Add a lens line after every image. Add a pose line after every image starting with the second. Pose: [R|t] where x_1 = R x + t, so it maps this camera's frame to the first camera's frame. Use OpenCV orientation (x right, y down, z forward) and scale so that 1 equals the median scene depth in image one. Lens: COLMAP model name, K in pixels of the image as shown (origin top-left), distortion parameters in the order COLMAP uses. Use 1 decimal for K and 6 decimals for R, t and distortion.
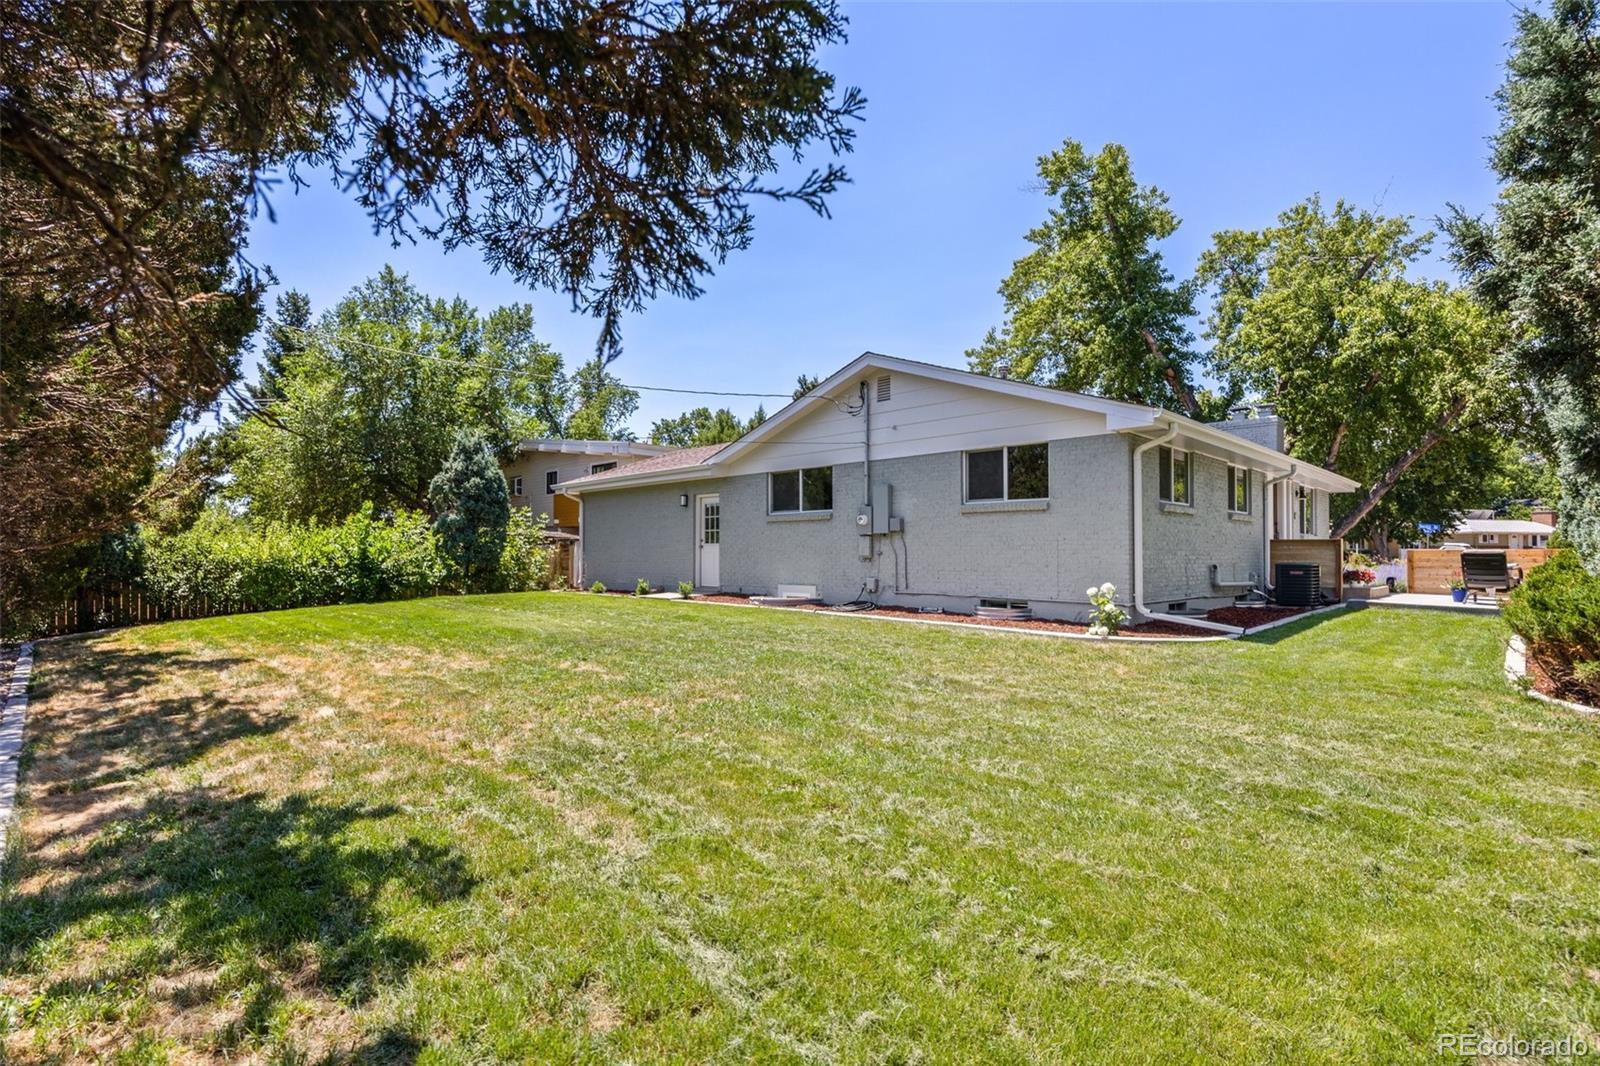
lens RADIAL K [[738.5, 0, 799.3], [0, 738.5, 537.5], [0, 0, 1]] dist [0.000596, 0.000152]
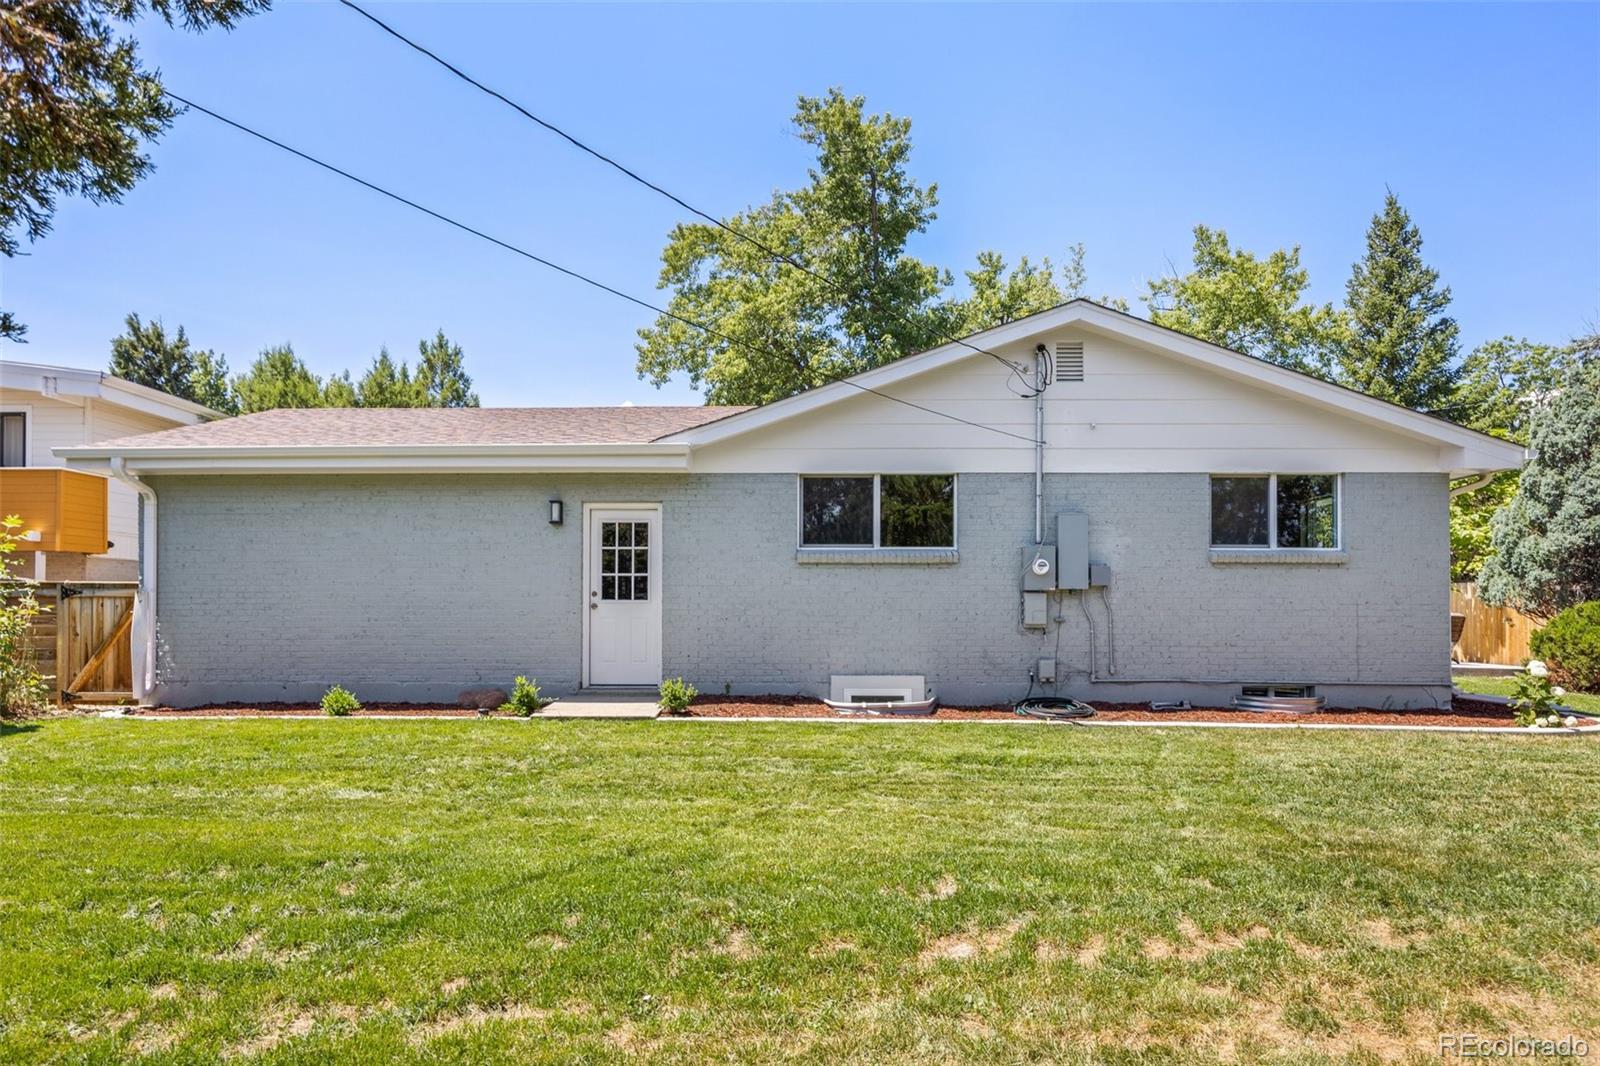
lens RADIAL K [[861.9, 0, 801.1], [0, 861.9, 608.4], [0, 0, 1]] dist [0.004963, -0.000199]
pose [[0.726446, 0.005437, 0.687202, -0.541804], [-0.016205, 0.999826, 0.009219, 0.007608], [-0.687032, -0.017833, 0.726408, 0.592135]]
